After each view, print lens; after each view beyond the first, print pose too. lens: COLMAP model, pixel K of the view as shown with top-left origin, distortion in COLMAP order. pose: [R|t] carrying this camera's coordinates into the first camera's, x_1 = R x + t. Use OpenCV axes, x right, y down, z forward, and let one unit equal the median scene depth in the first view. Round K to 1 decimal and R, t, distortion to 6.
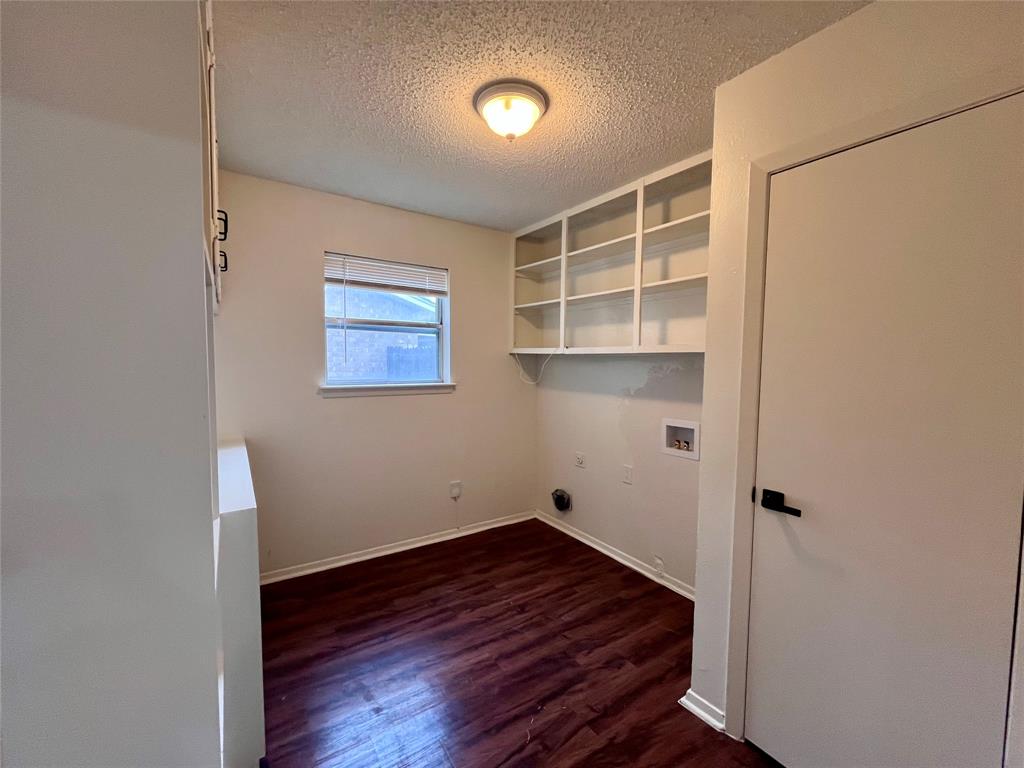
lens RADIAL K [[417.2, 0, 512.5], [0, 417.2, 385.8], [0, 0, 1]] dist [-0.002203, -0.000274]
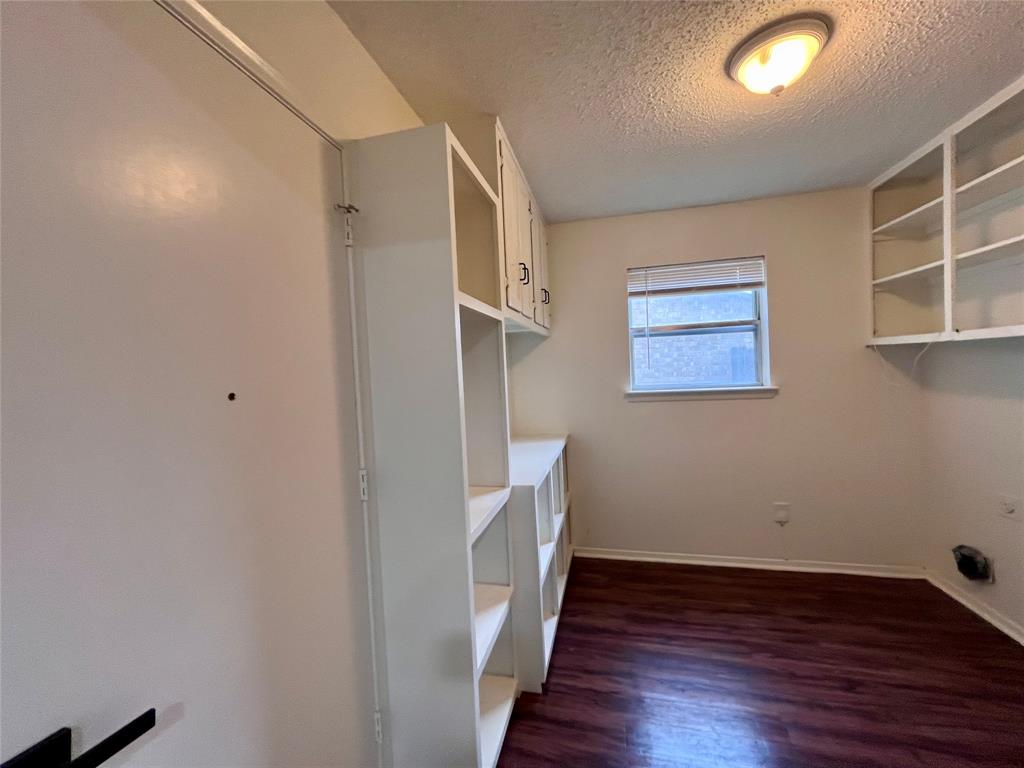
lens RADIAL K [[417.2, 0, 512.5], [0, 417.2, 385.8], [0, 0, 1]] dist [-0.002203, -0.000274]
pose [[0.670665, -0.014370, -0.741622, 0.146149], [0.007784, 0.999894, -0.012335, -0.002377], [0.741720, 0.002500, 0.670705, 0.033905]]
